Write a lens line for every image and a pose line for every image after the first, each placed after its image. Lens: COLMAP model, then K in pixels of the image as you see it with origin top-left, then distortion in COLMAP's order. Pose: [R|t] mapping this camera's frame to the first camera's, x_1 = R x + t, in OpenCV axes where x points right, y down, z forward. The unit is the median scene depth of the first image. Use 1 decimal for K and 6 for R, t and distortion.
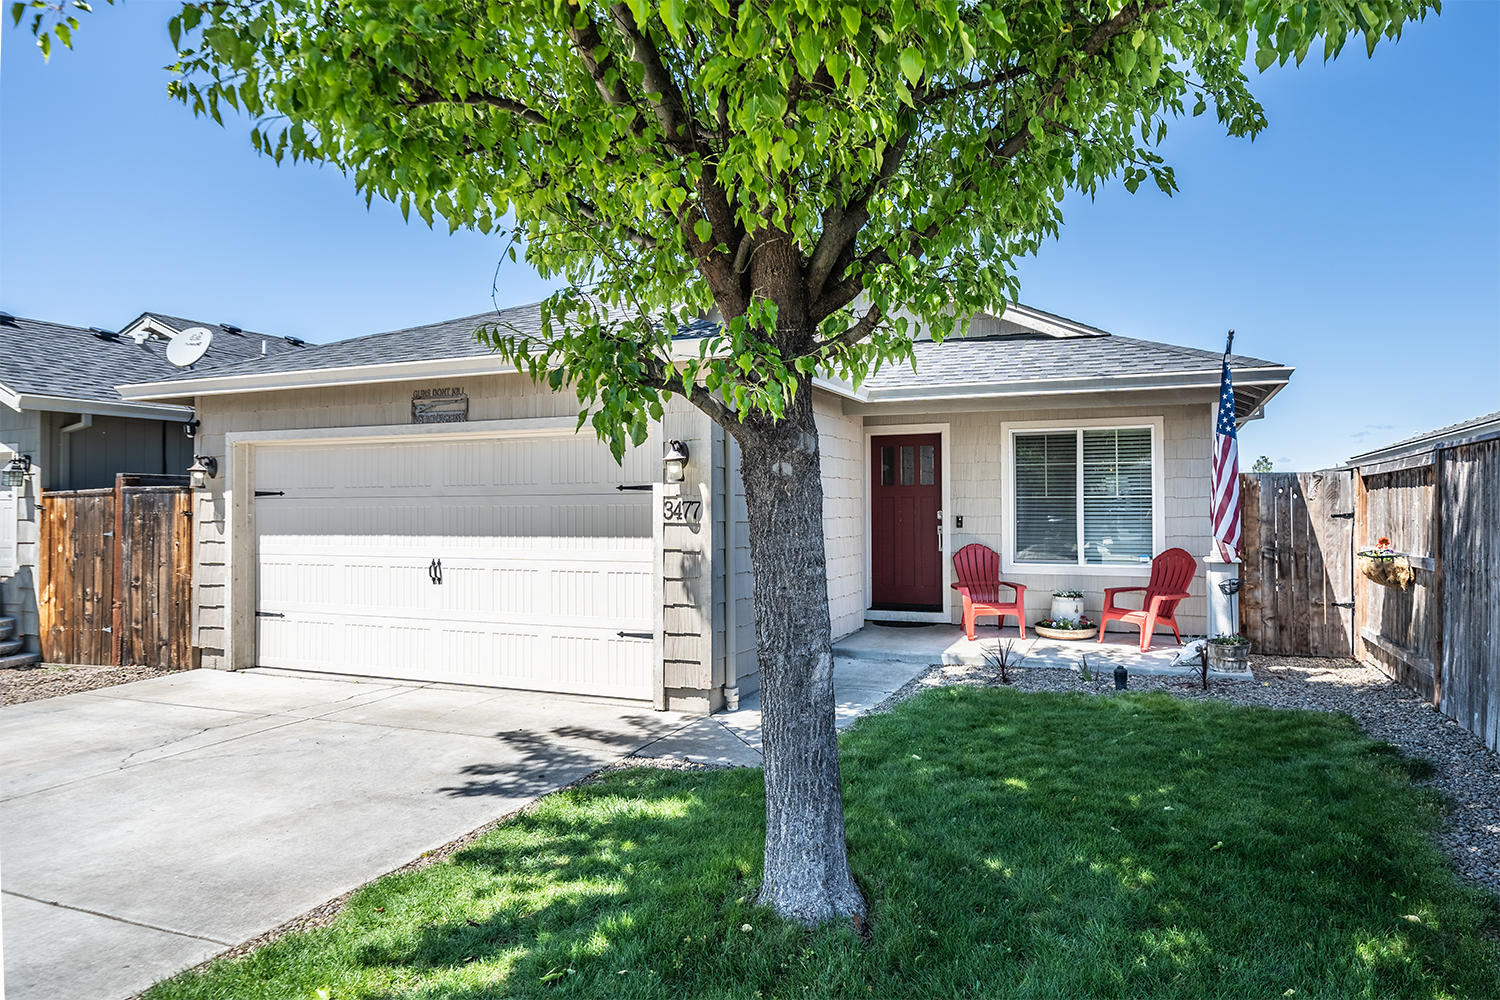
lens RADIAL K [[873.2, 0, 835.6], [0, 873.2, 493.3], [0, 0, 1]] dist [-0.000485, 0.000833]
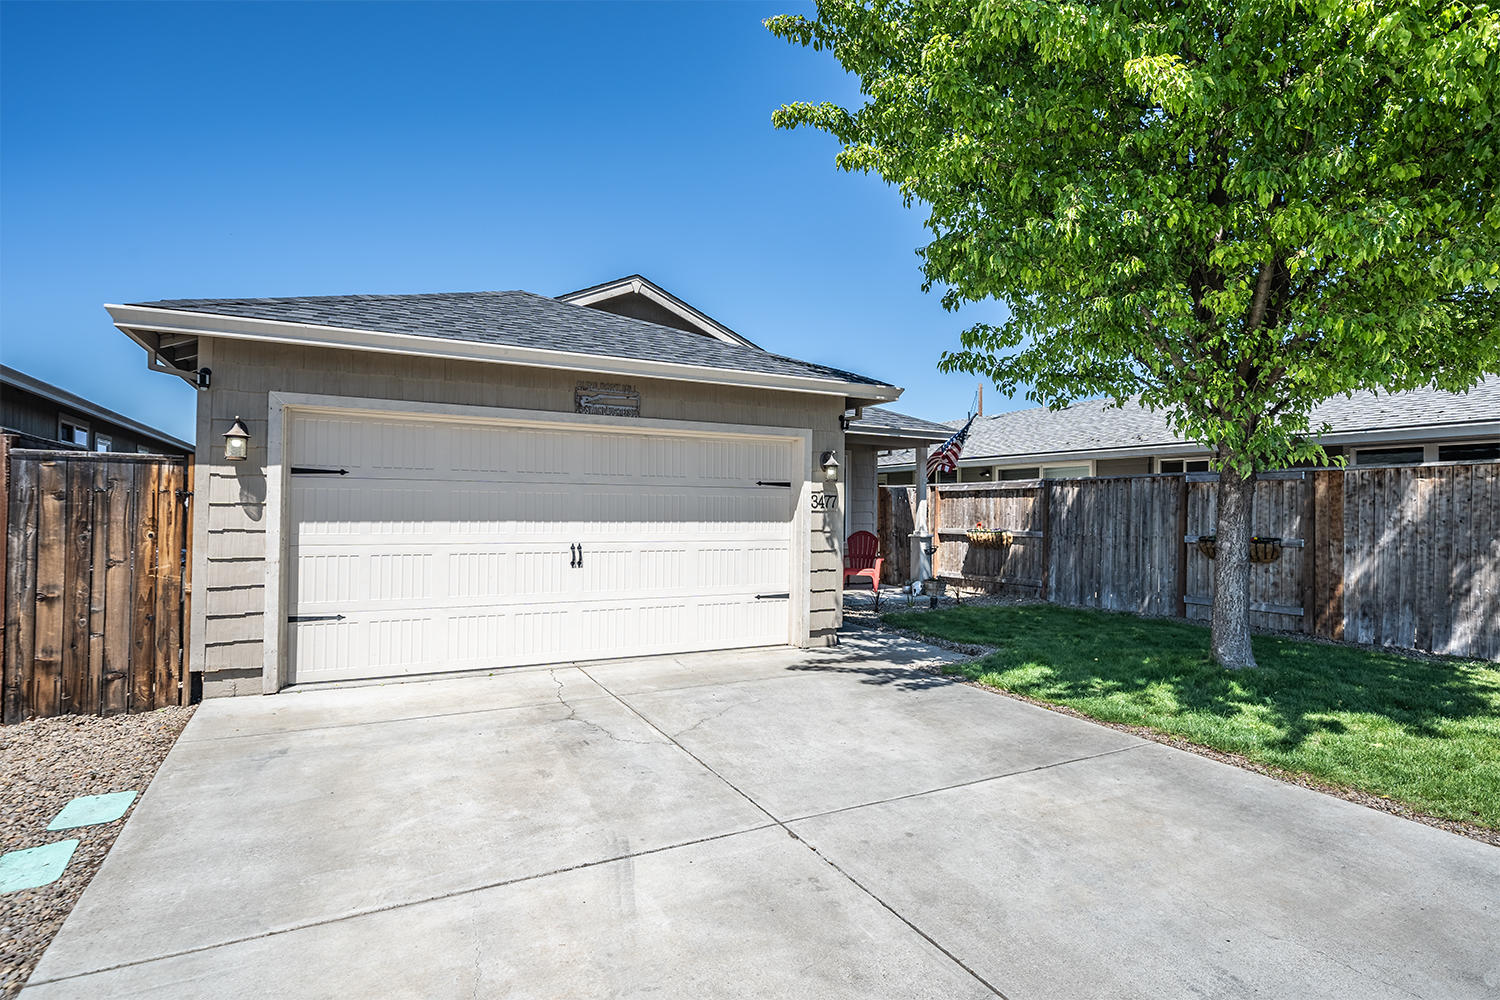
lens RADIAL K [[744.8, 0, 750.0], [0, 744.8, 500.0], [0, 0, 1]] dist [0.000982, -0.000065]
pose [[0.673030, 0.022115, 0.739284, -0.885830], [-0.024784, 0.999666, -0.007342, 0.022155], [-0.739200, -0.013381, 0.673353, 0.224256]]
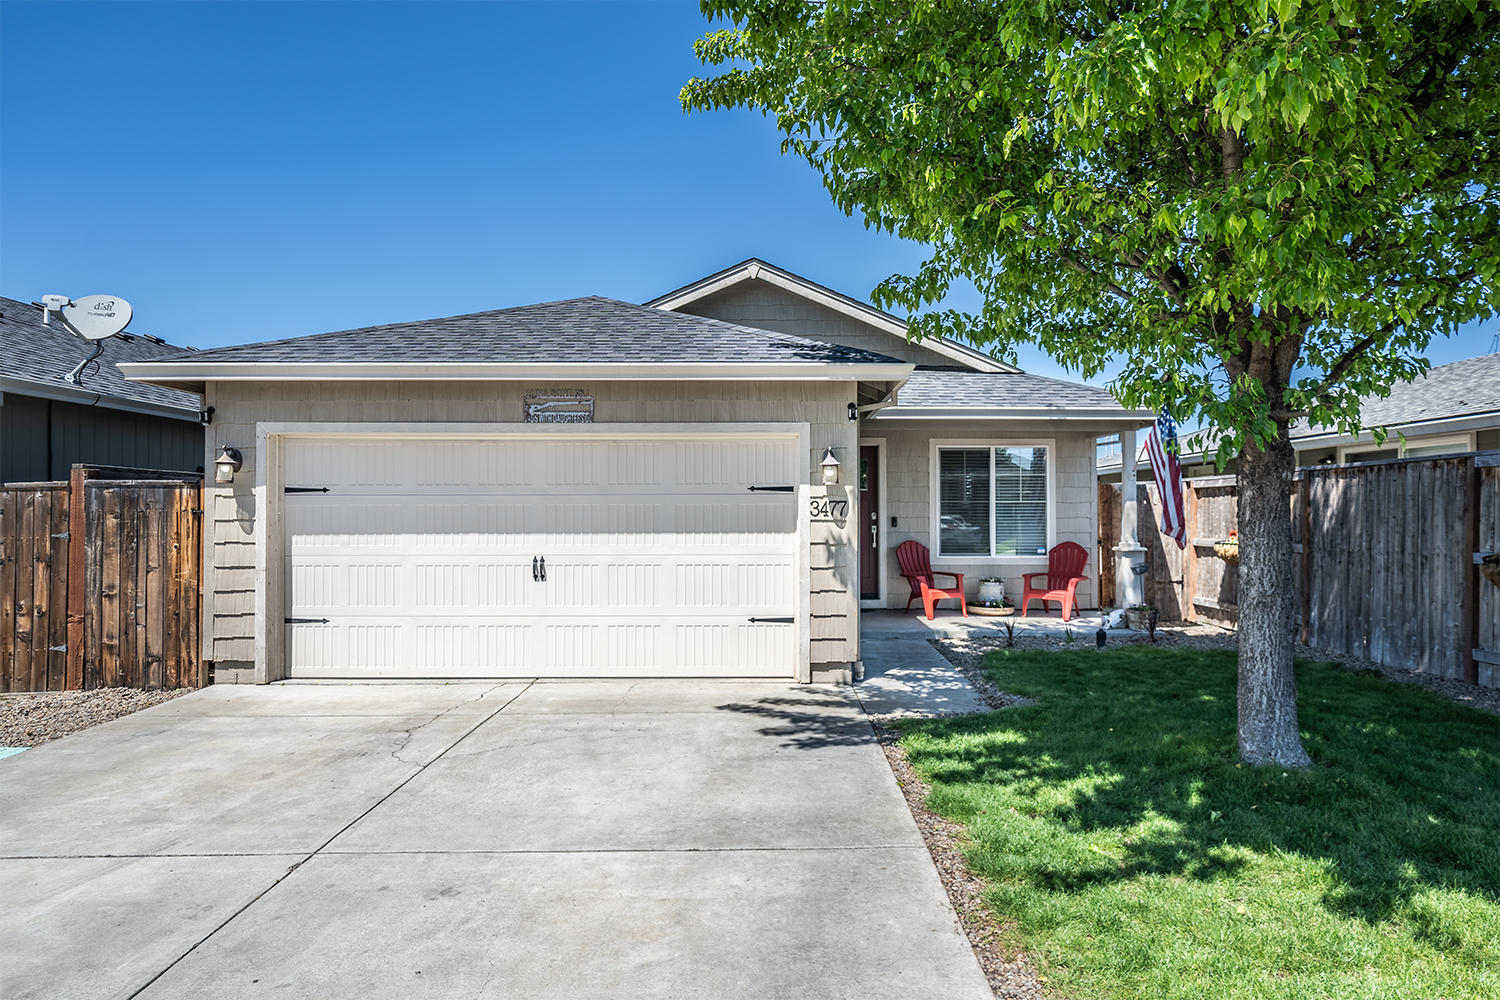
lens RADIAL K [[852.5, 0, 791.6], [0, 852.5, 503.6], [0, 0, 1]] dist [-0.000195, 0.000509]
pose [[0.932137, 0.007386, 0.362029, -0.492154], [-0.008428, 0.999964, 0.001298, 0.009098], [-0.362007, -0.004261, 0.932166, -0.027075]]
